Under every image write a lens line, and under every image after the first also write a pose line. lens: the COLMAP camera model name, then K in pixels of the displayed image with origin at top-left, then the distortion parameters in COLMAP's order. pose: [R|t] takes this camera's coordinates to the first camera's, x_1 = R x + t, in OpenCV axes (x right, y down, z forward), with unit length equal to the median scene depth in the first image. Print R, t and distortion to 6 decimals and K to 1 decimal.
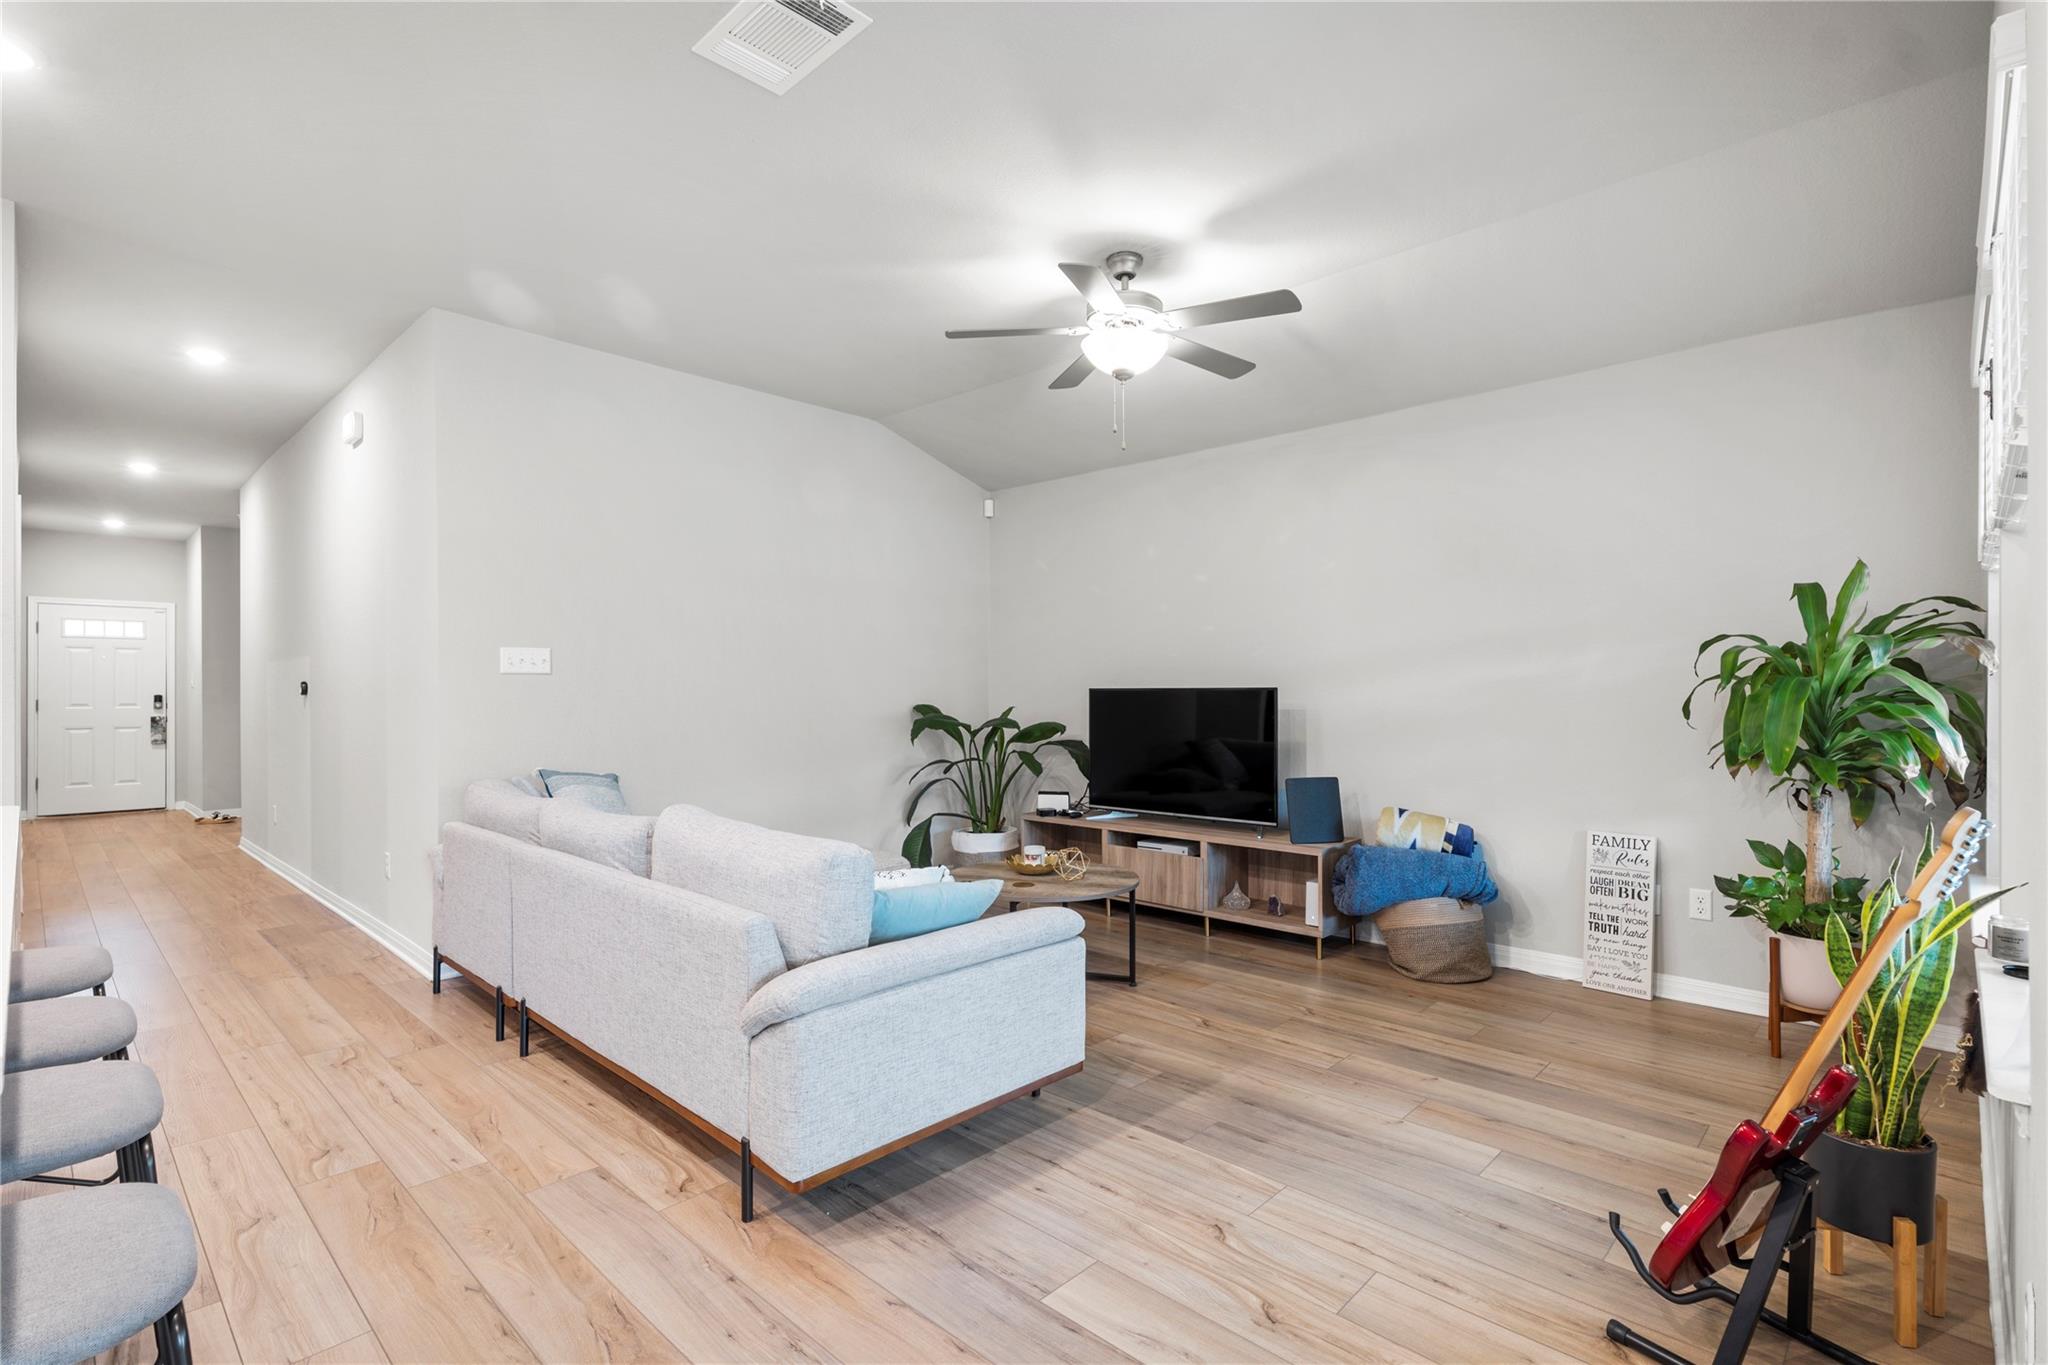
lens RADIAL K [[959.0, 0, 1027.3], [0, 959.0, 686.8], [0, 0, 1]] dist [0.002763, 0.000379]
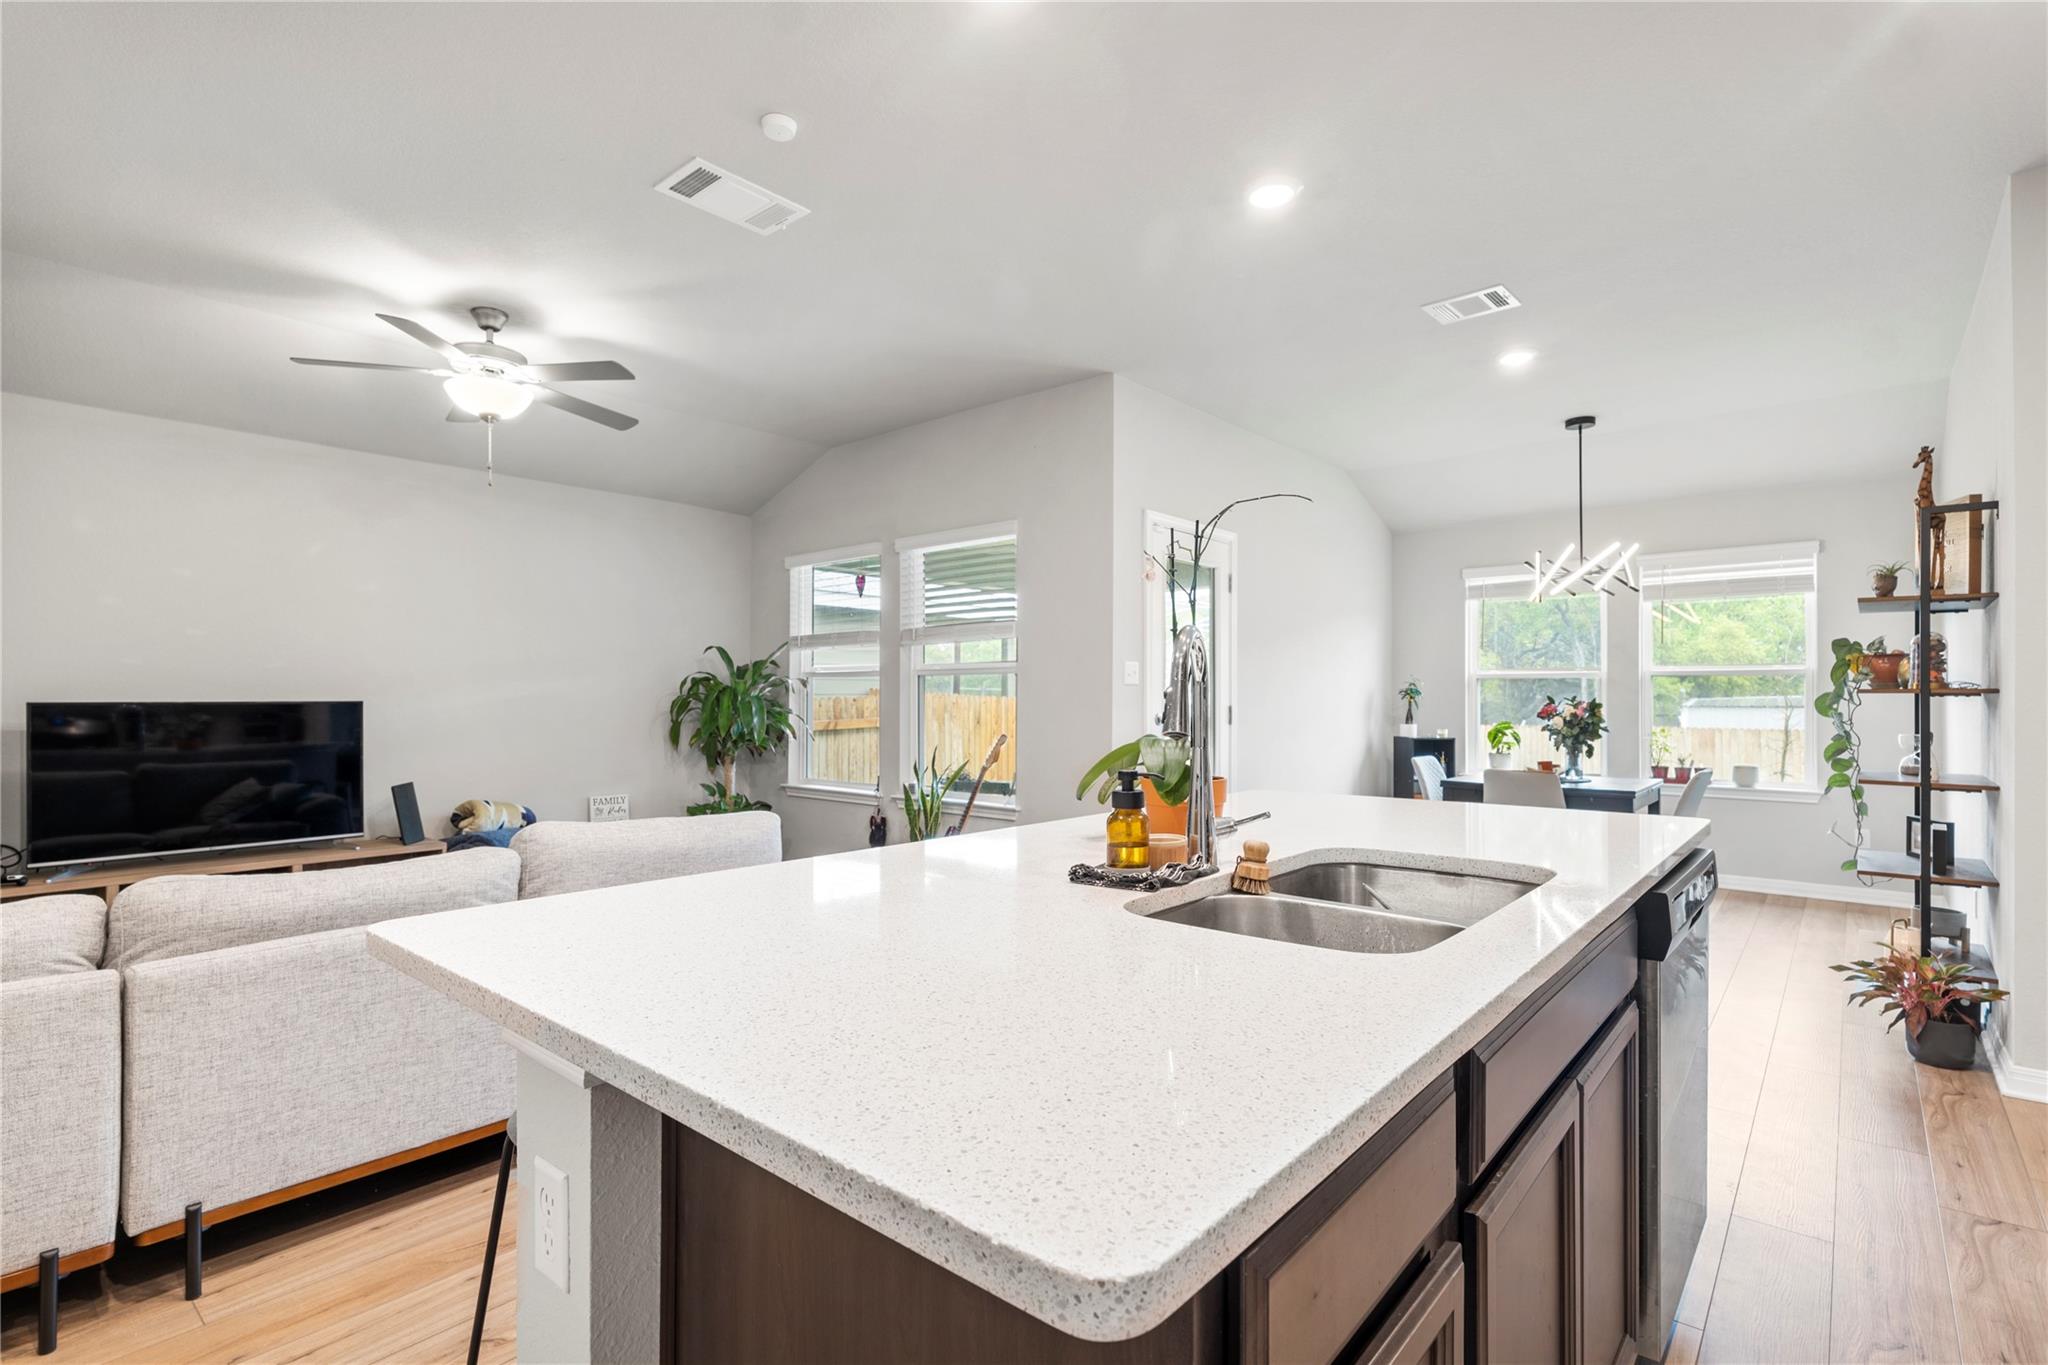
lens RADIAL K [[972.5, 0, 1015.6], [0, 972.5, 695.3], [0, 0, 1]] dist [0.001191, 0.000671]
pose [[-0.048843, 0.006755, 0.998784, -0.916370], [0.000302, 0.999977, -0.006748, 0.002087], [-0.998806, -0.000028, -0.048844, 0.393278]]
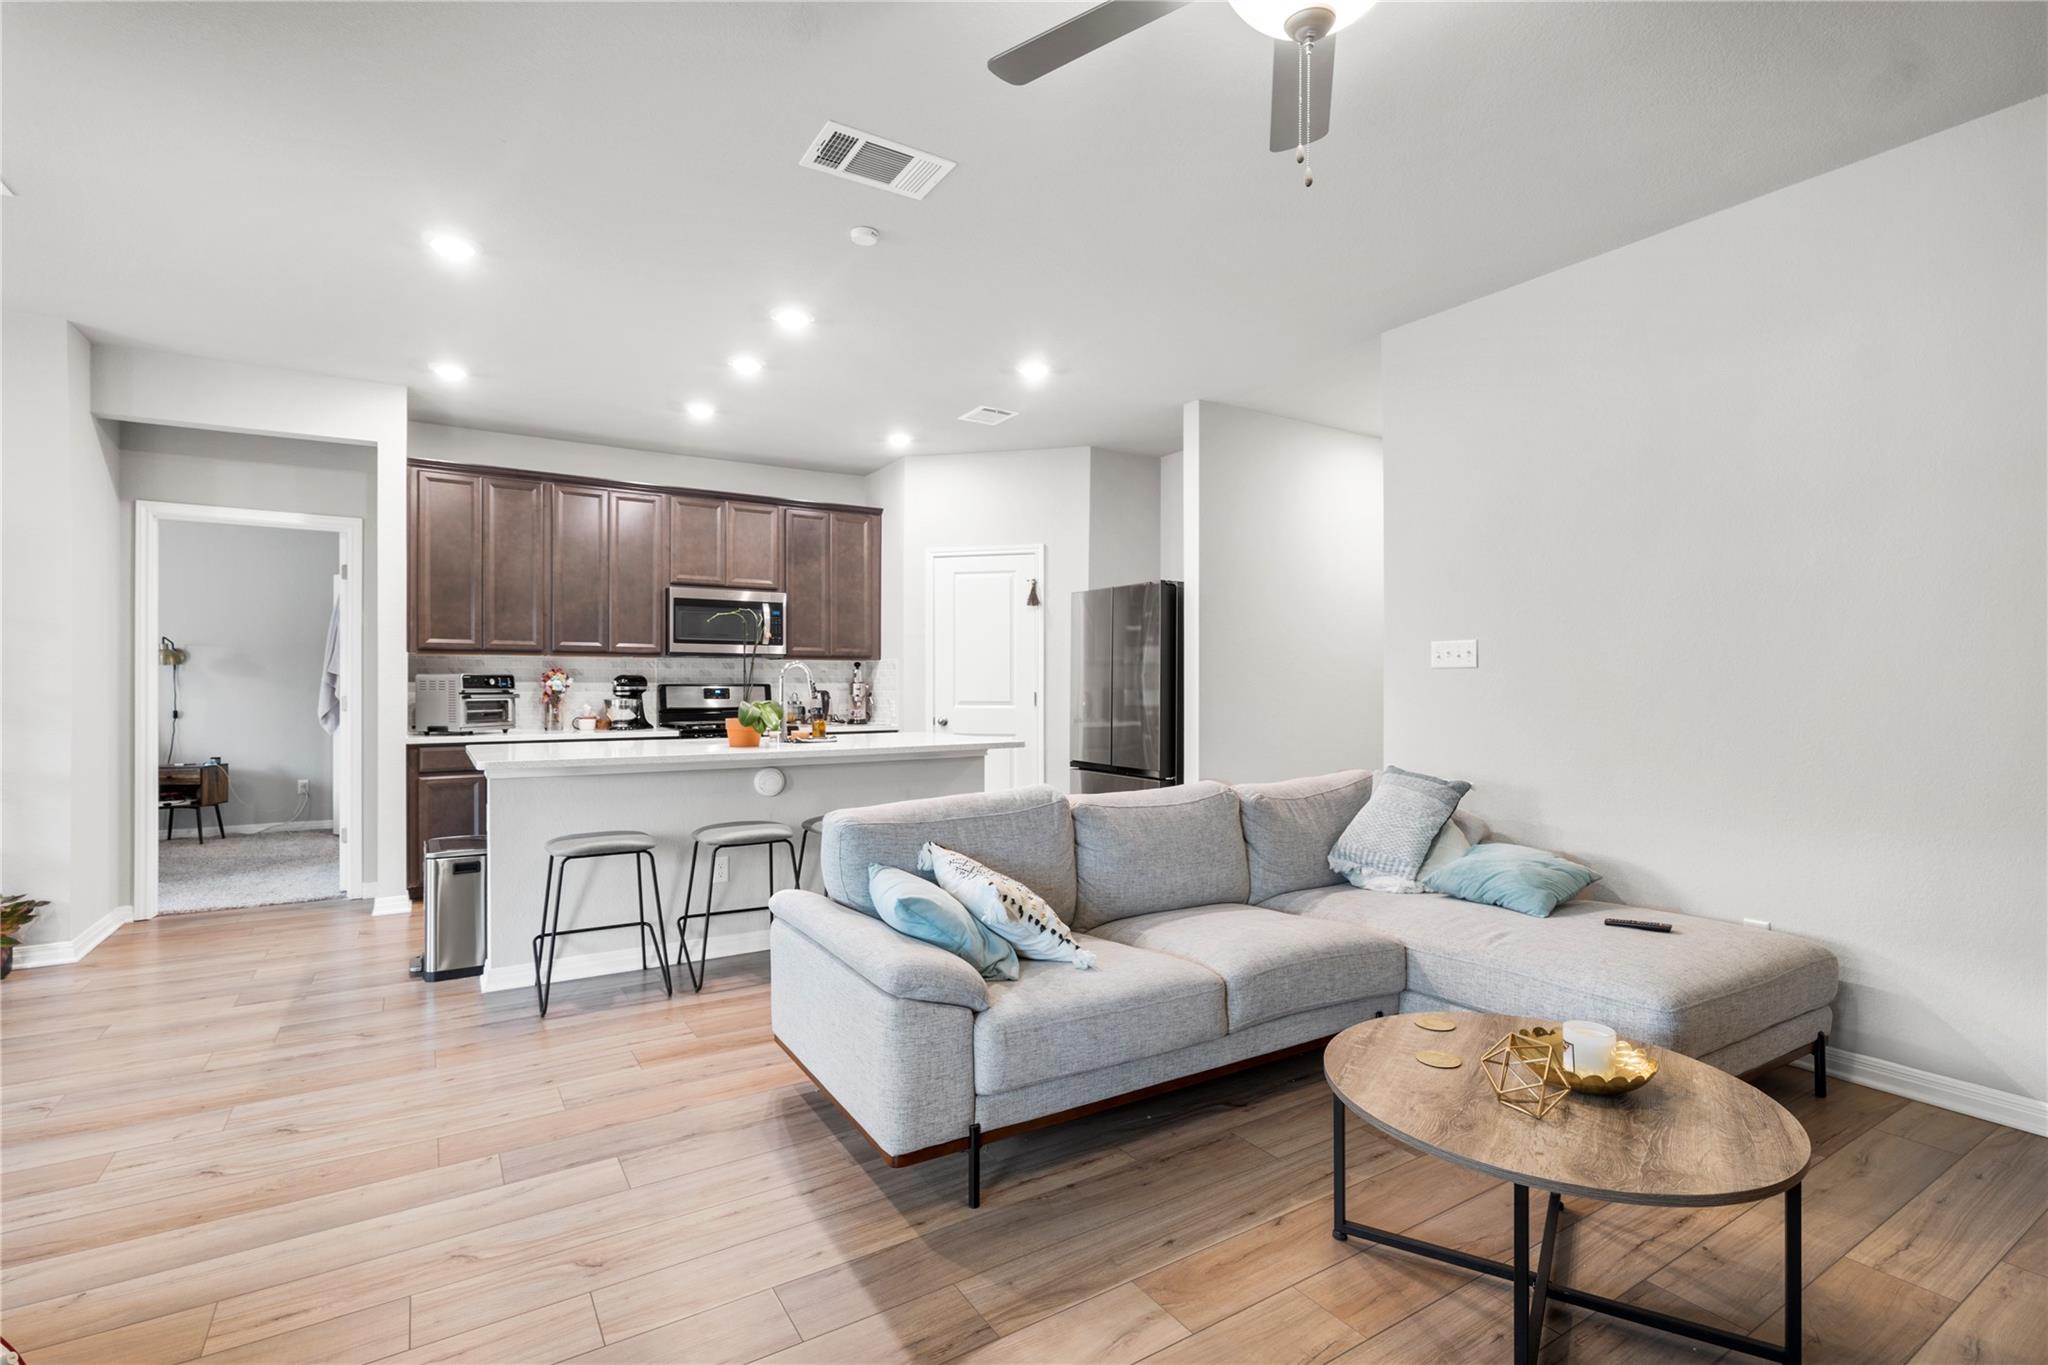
lens RADIAL K [[953.2, 0, 1026.5], [0, 953.2, 684.3], [0, 0, 1]] dist [0.002564, -0.000091]
pose [[-0.239585, 0.004128, -0.970867, 0.522286], [0.003984, 0.999987, 0.003269, -0.001416], [0.970867, -0.003085, -0.239598, 0.853833]]
